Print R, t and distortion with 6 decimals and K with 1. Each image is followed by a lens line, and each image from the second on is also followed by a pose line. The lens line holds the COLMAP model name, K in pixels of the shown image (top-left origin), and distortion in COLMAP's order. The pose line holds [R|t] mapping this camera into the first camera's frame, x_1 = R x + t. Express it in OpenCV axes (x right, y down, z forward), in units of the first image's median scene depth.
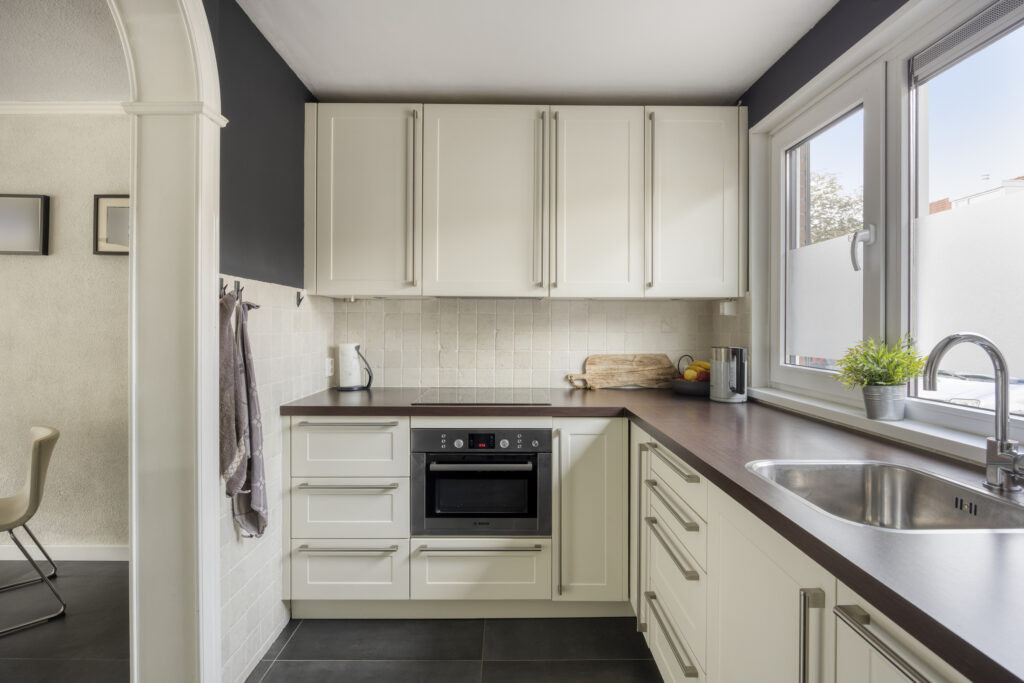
lens RADIAL K [[492.9, 0, 513.5], [0, 492.9, 325.5], [0, 0, 1]] dist [-0.011697, -0.000095]
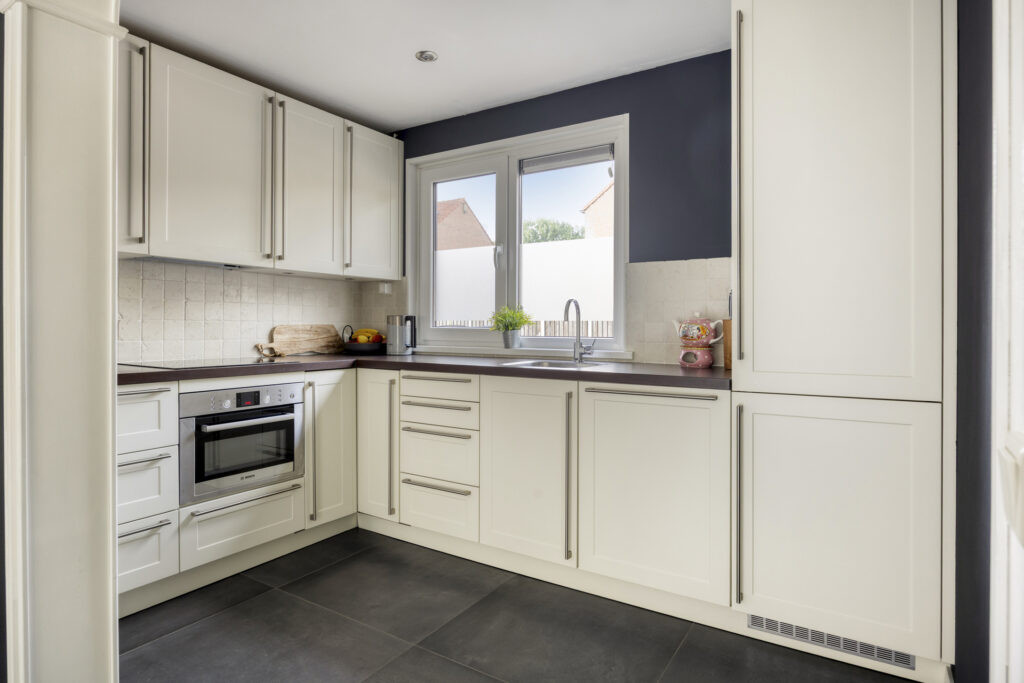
lens RADIAL K [[566.0, 0, 510.9], [0, 566.0, 328.2], [0, 0, 1]] dist [0.001616, 0.000040]
pose [[0.547969, -0.003747, 0.836490, -0.702732], [-0.004516, 0.999962, 0.007438, 0.064028], [-0.836486, -0.007854, 0.547932, -0.126869]]
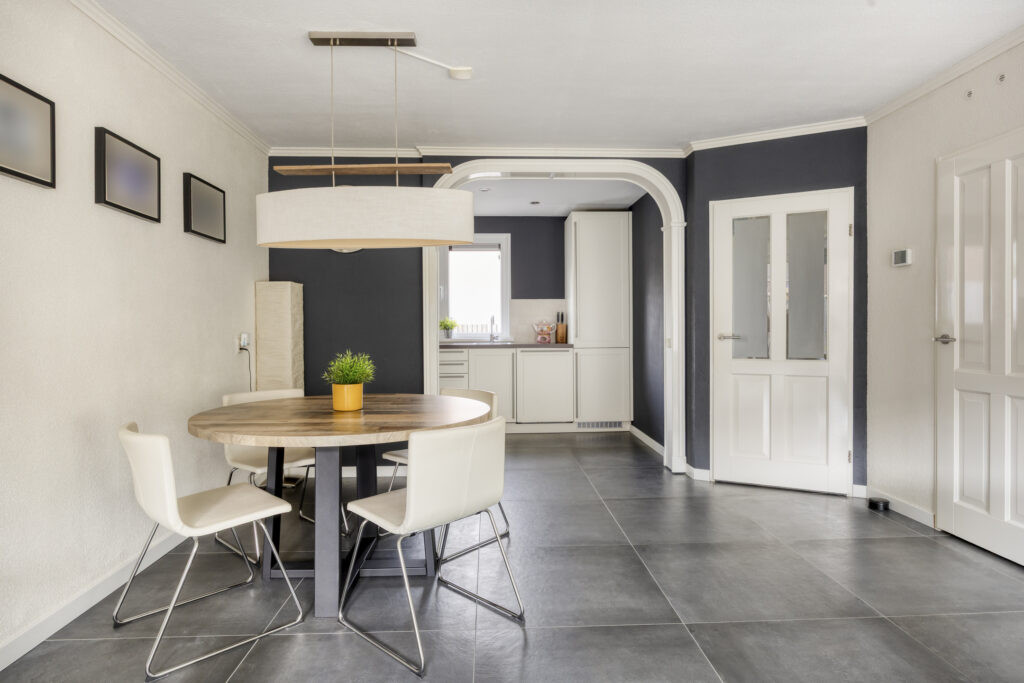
lens RADIAL K [[572.3, 0, 513.1], [0, 572.3, 335.8], [0, 0, 1]] dist [-0.000281, 0.000090]
pose [[-0.035809, -0.016996, 0.999214, -2.402486], [0.002740, 0.999850, 0.017105, 0.063380], [-0.999355, 0.003350, -0.035757, 0.435654]]
